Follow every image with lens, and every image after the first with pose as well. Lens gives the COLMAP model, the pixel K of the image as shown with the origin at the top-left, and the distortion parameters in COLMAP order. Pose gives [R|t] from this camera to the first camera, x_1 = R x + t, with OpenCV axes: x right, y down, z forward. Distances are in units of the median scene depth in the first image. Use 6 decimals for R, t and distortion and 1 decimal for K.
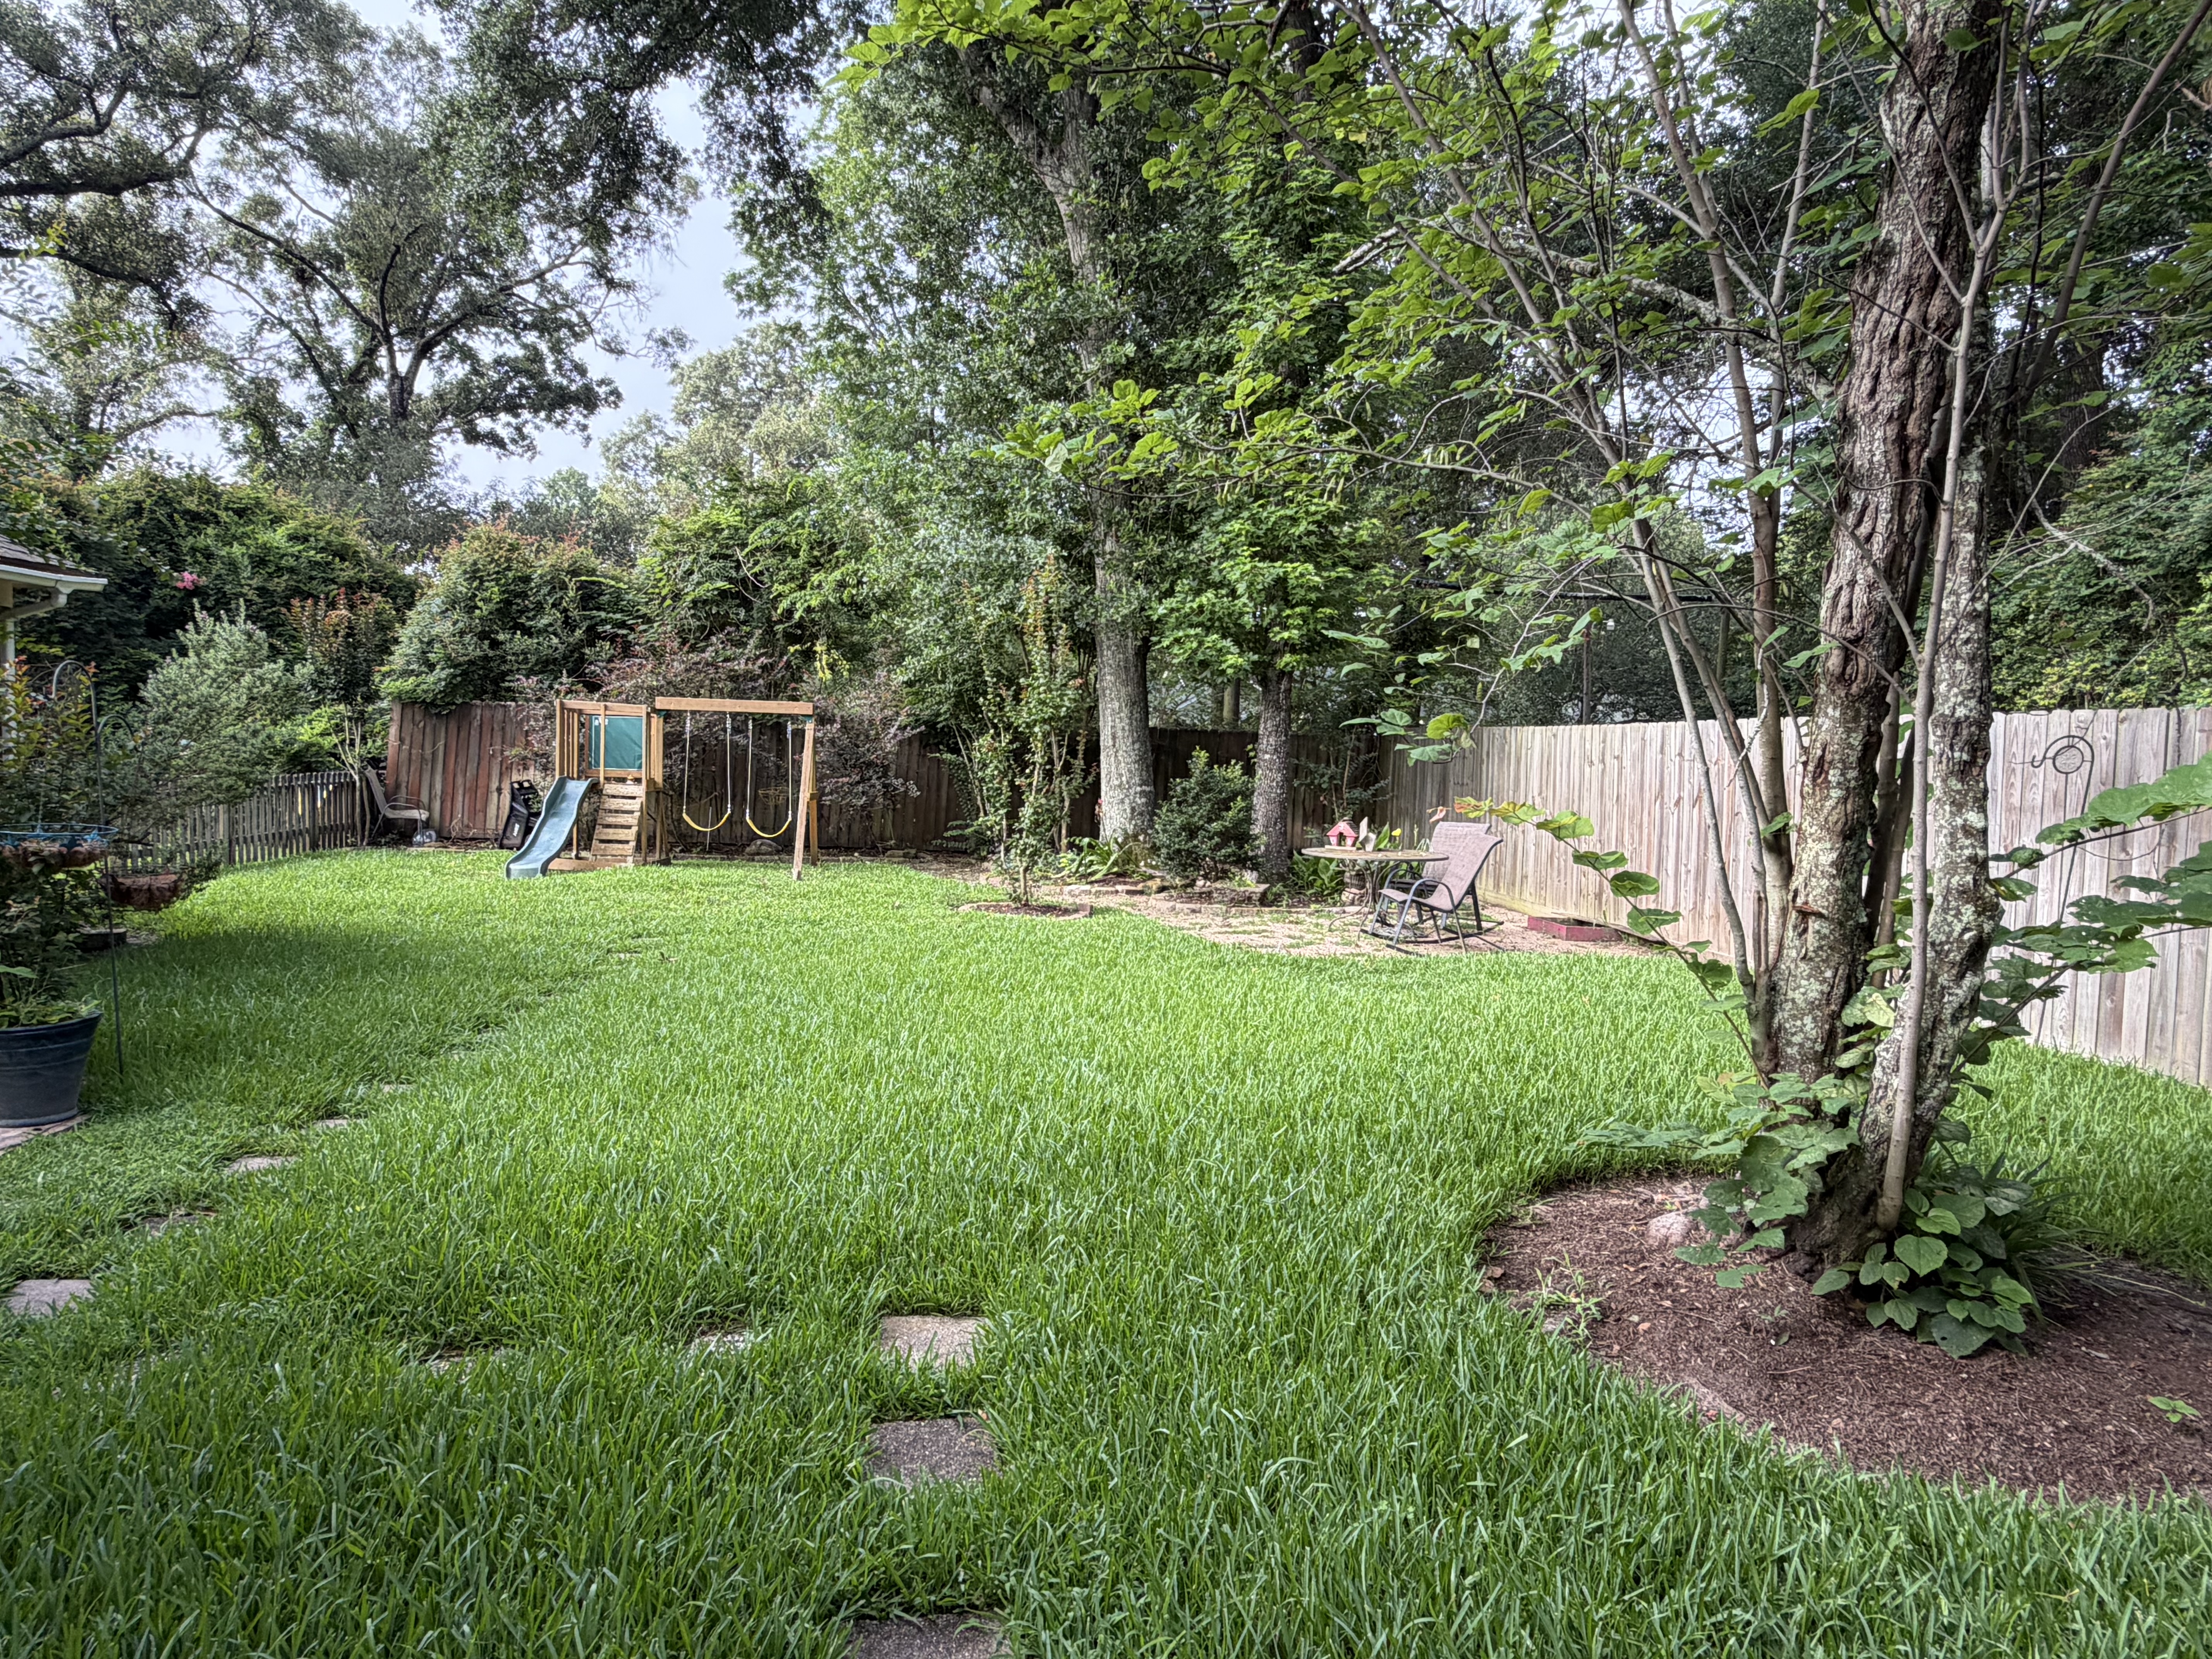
lens RADIAL K [[1297.7, 0, 1106.0], [0, 1297.7, 829.5], [0, 0, 1]] dist [0.007044, 0.002391]
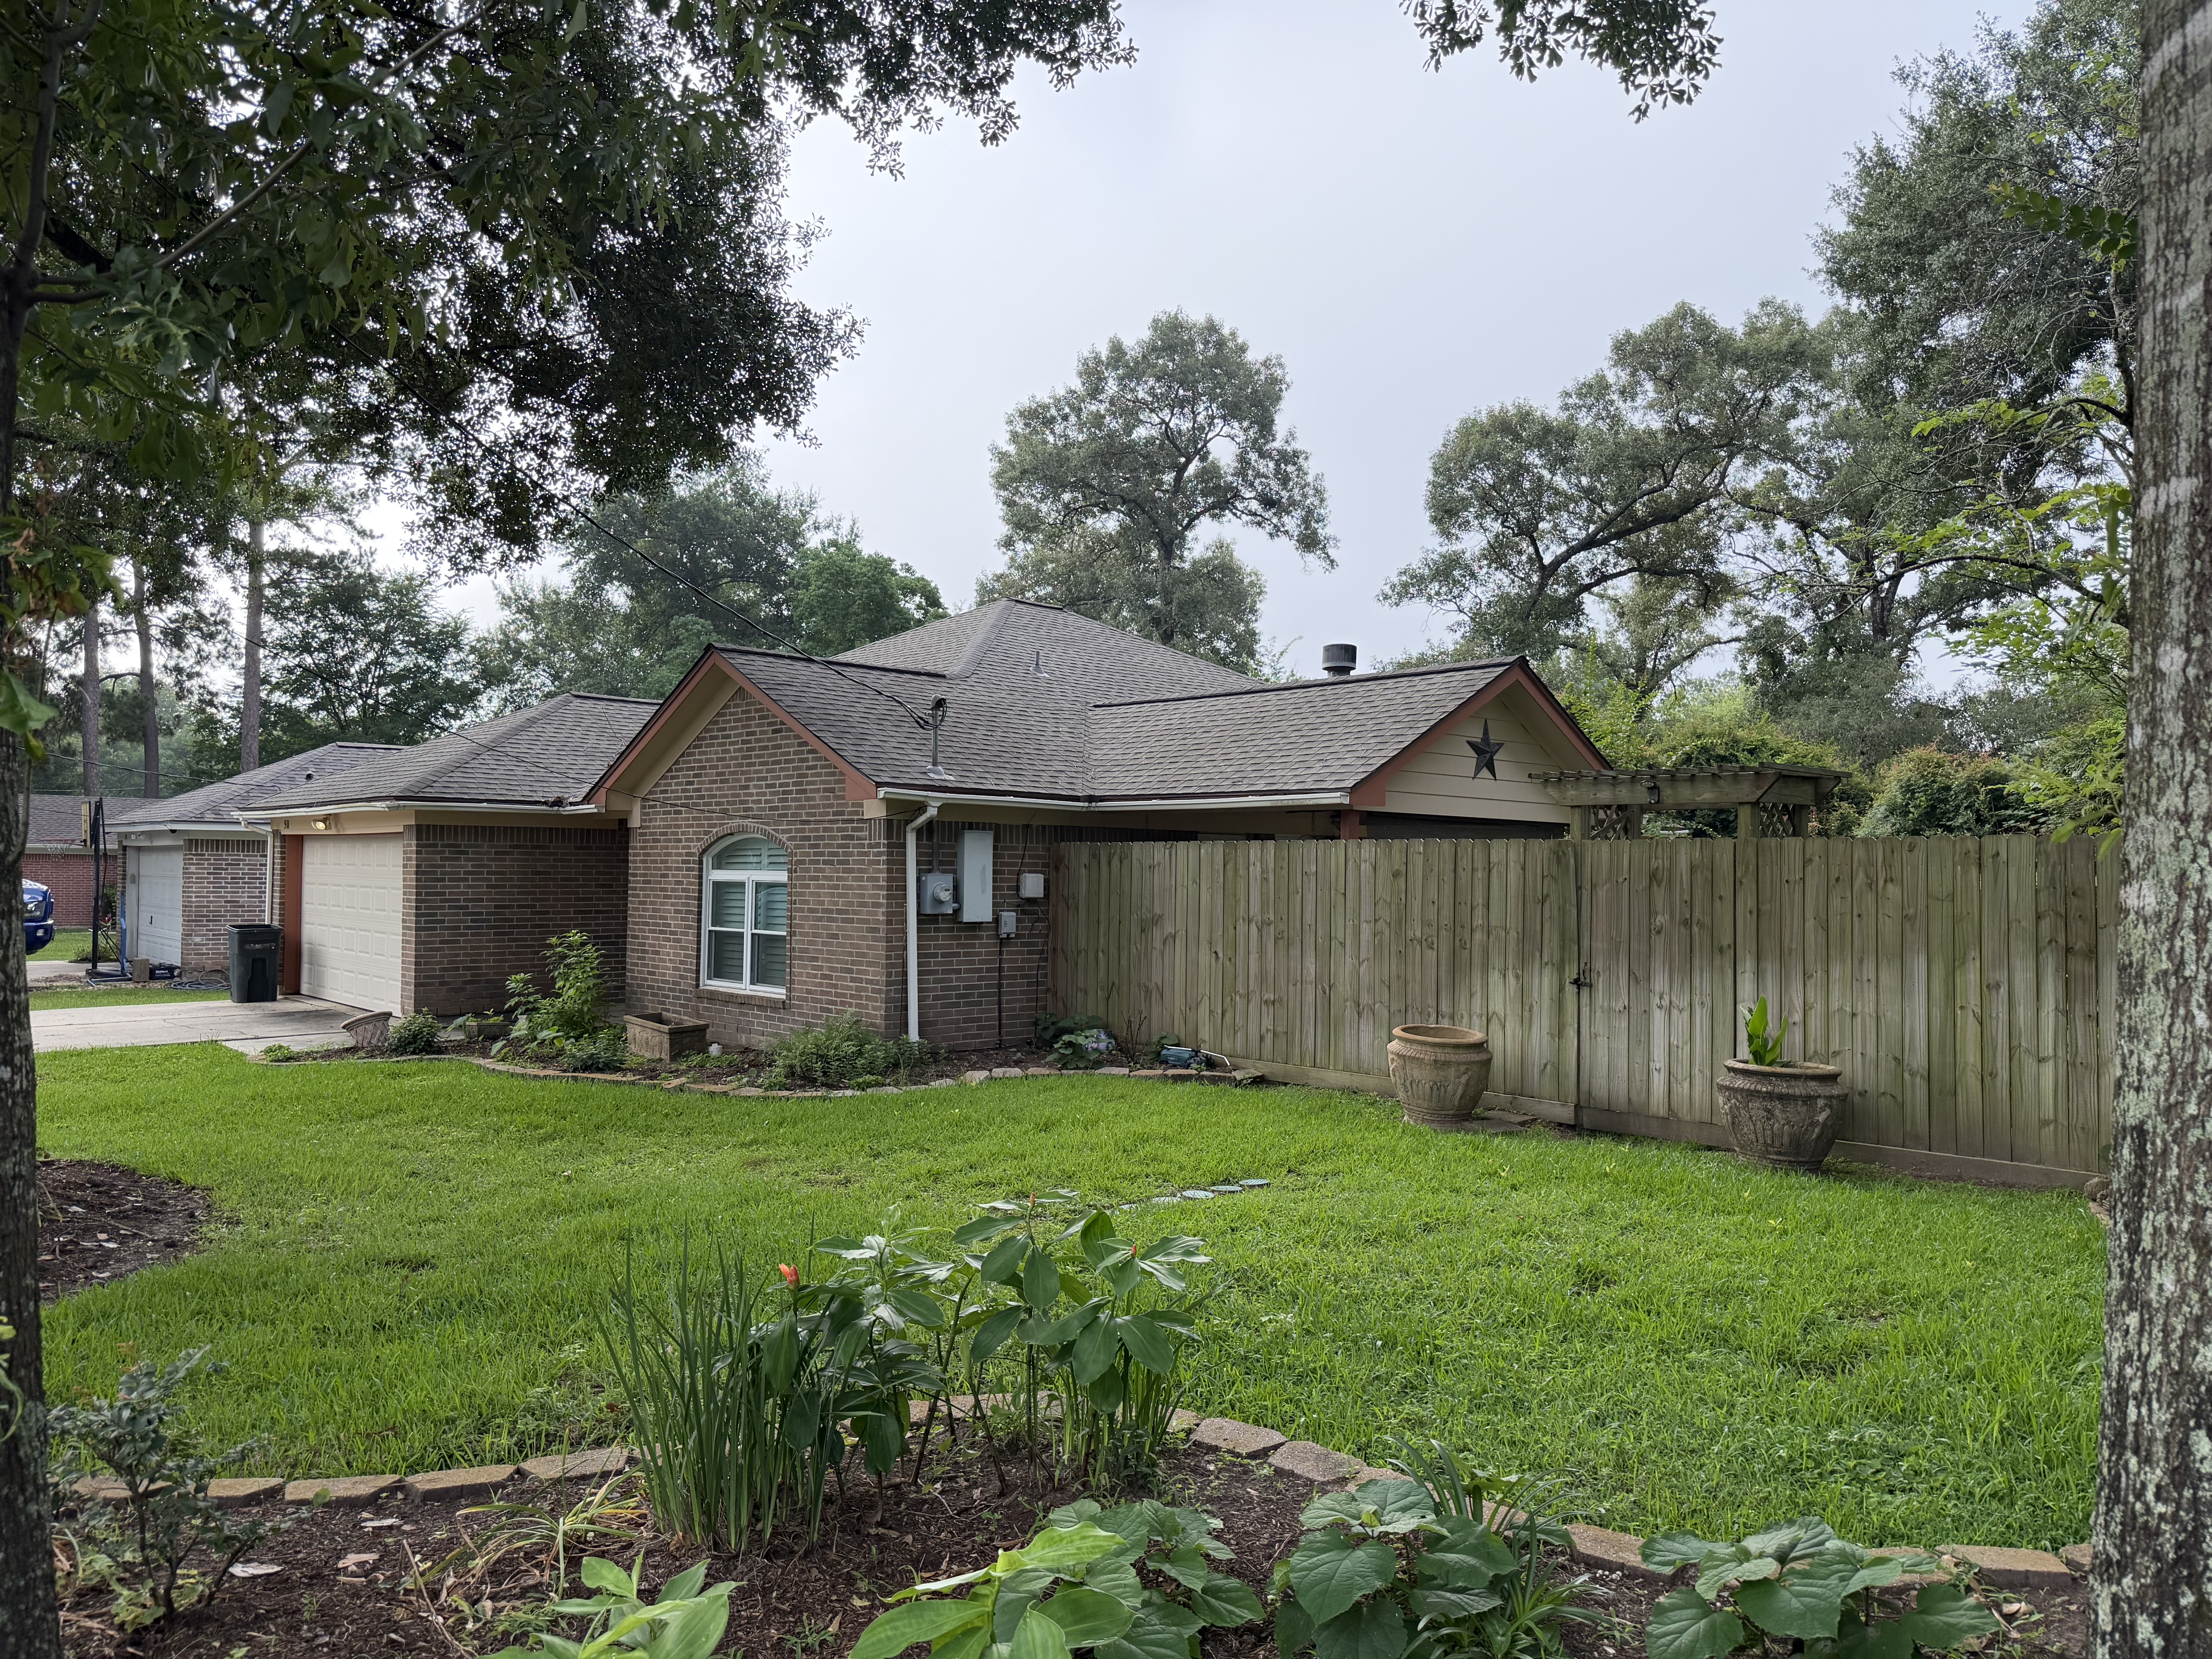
lens RADIAL K [[1550.6, 0, 1106.0], [0, 1550.6, 829.5], [0, 0, 1]] dist [0.042363, -0.002740]
pose [[0.558910, -0.054598, -0.827429, 0.196889], [-0.049732, 0.993827, -0.099170, 0.024785], [0.827736, 0.096577, 0.552745, -0.293105]]
